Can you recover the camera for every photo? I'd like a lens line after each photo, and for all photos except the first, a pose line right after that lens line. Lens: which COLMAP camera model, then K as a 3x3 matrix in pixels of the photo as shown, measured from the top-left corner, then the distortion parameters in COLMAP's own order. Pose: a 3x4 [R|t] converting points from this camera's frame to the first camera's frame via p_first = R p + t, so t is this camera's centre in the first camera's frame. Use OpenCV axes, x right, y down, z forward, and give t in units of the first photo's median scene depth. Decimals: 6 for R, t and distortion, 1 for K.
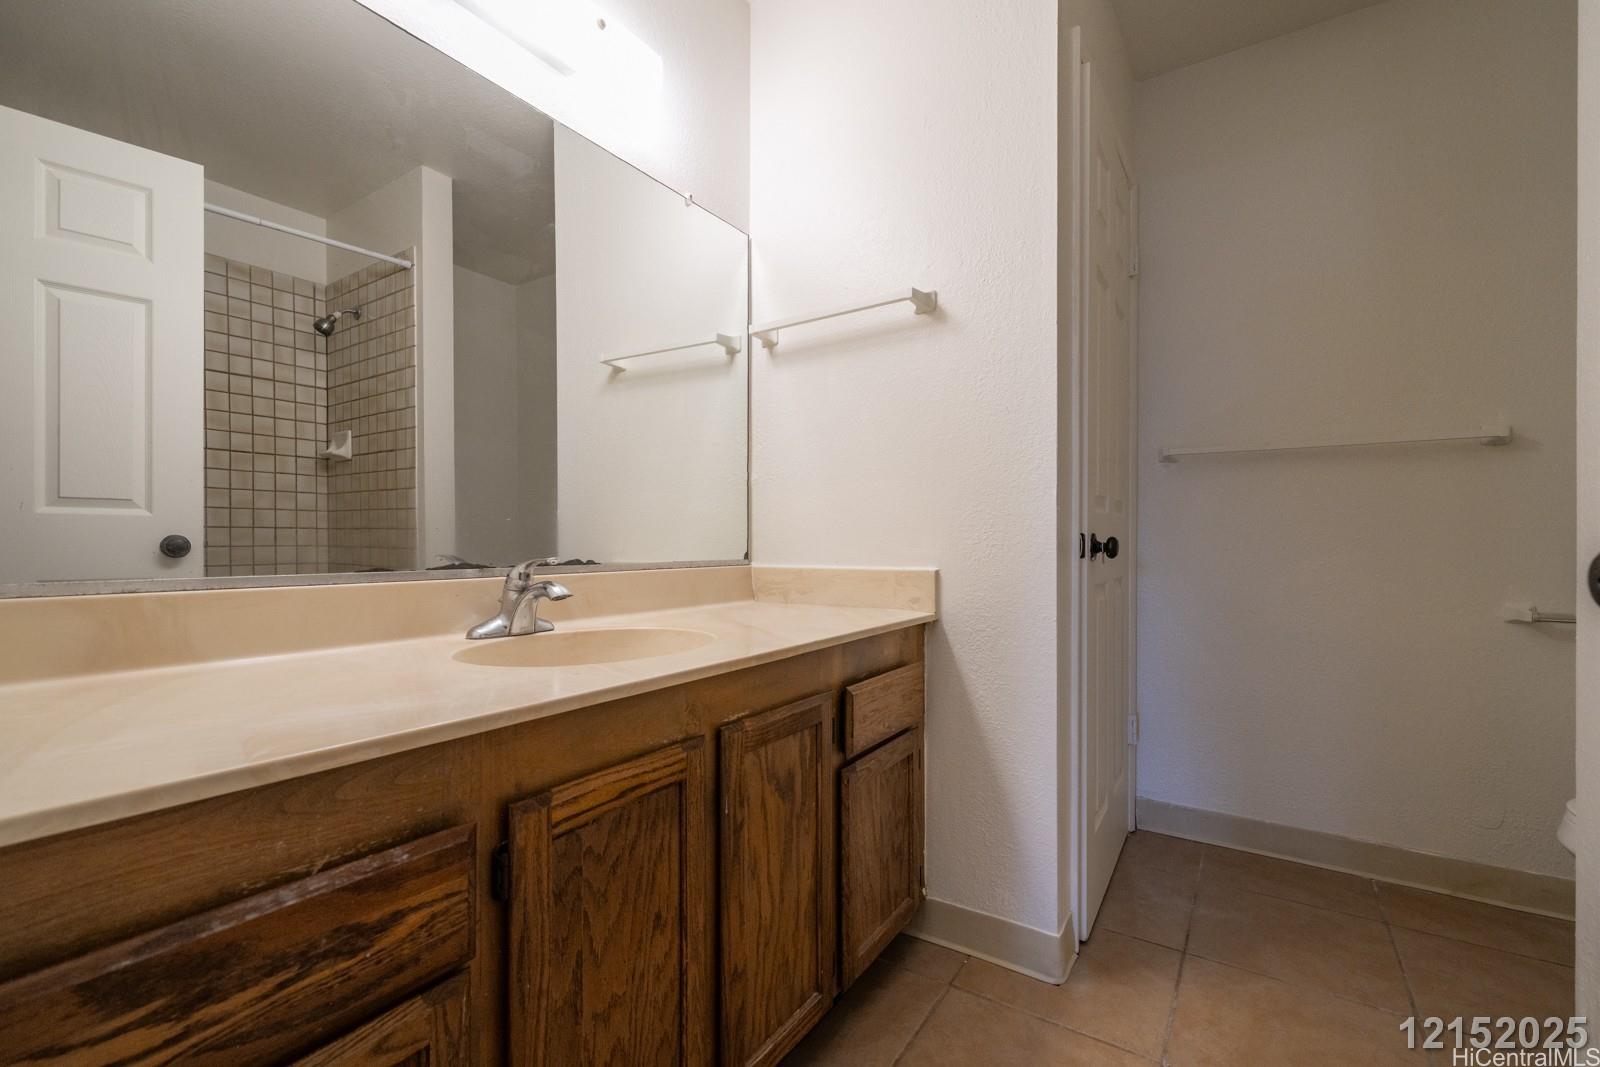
lens RADIAL K [[692.5, 0, 804.6], [0, 692.5, 533.5], [0, 0, 1]] dist [-0.004707, -0.000197]
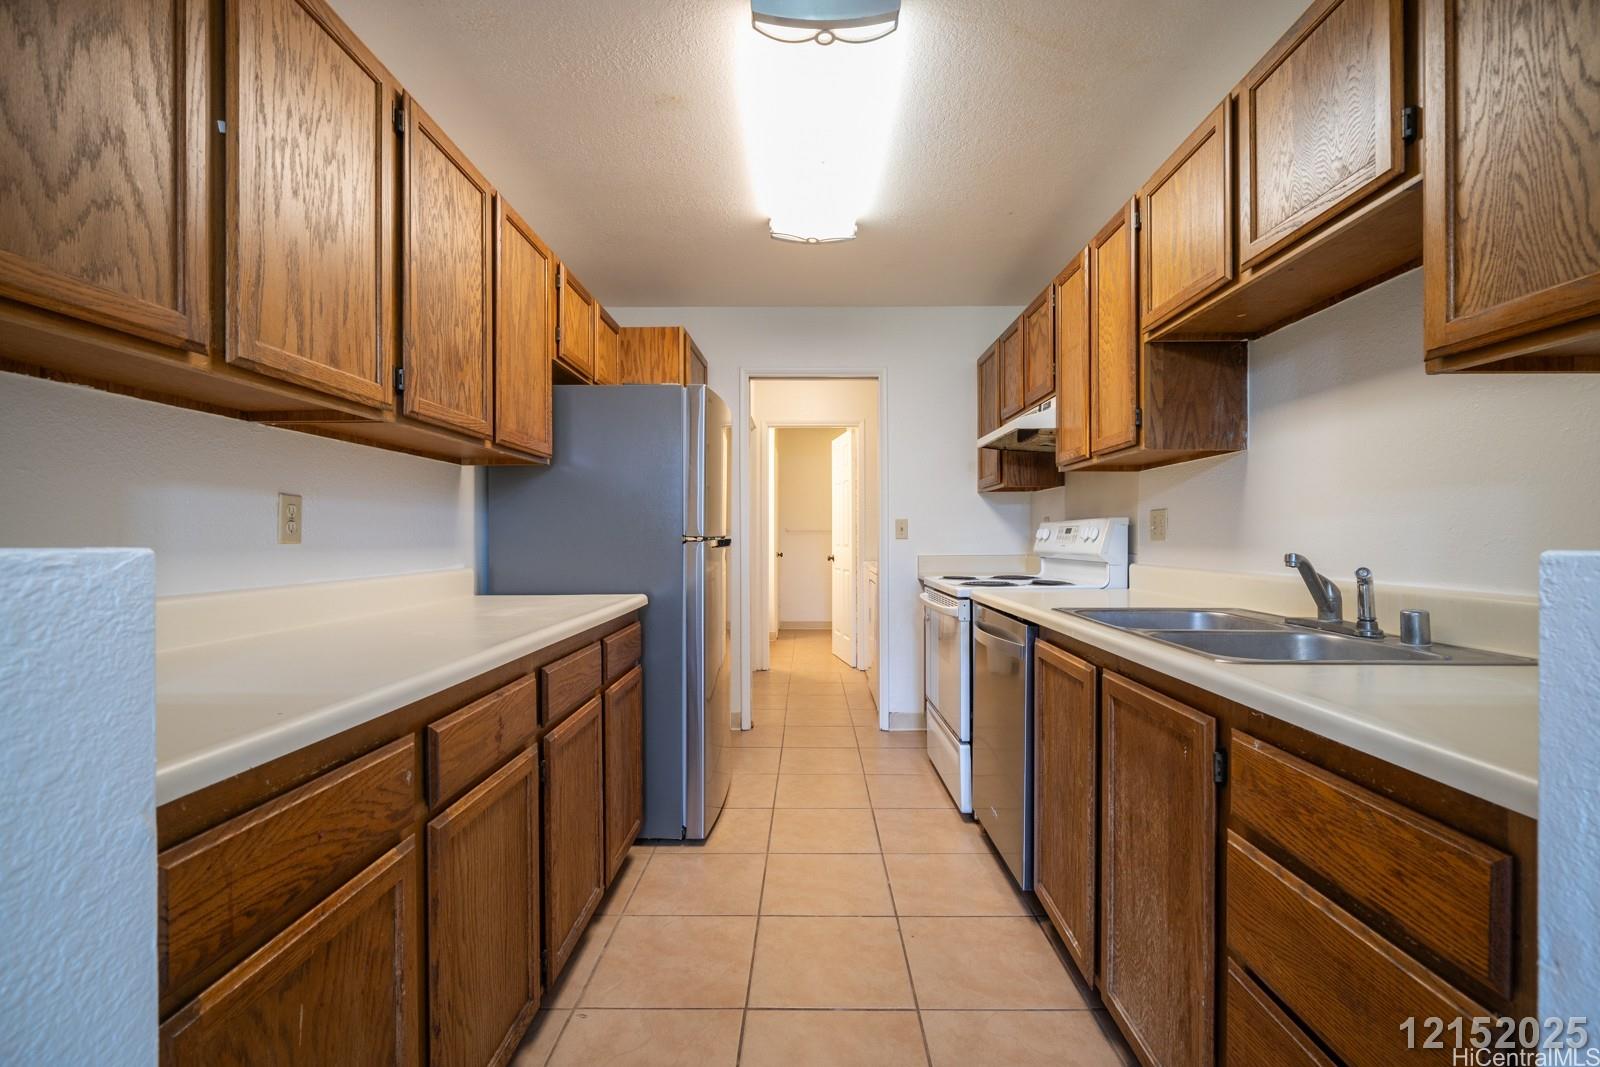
lens RADIAL K [[692.5, 0, 804.3], [0, 692.5, 538.7], [0, 0, 1]] dist [-0.004707, -0.000197]
pose [[0.836934, -0.003564, 0.547293, -1.844450], [0.001083, 0.999988, 0.004855, -0.104897], [-0.547303, -0.003471, 0.836927, -2.782126]]
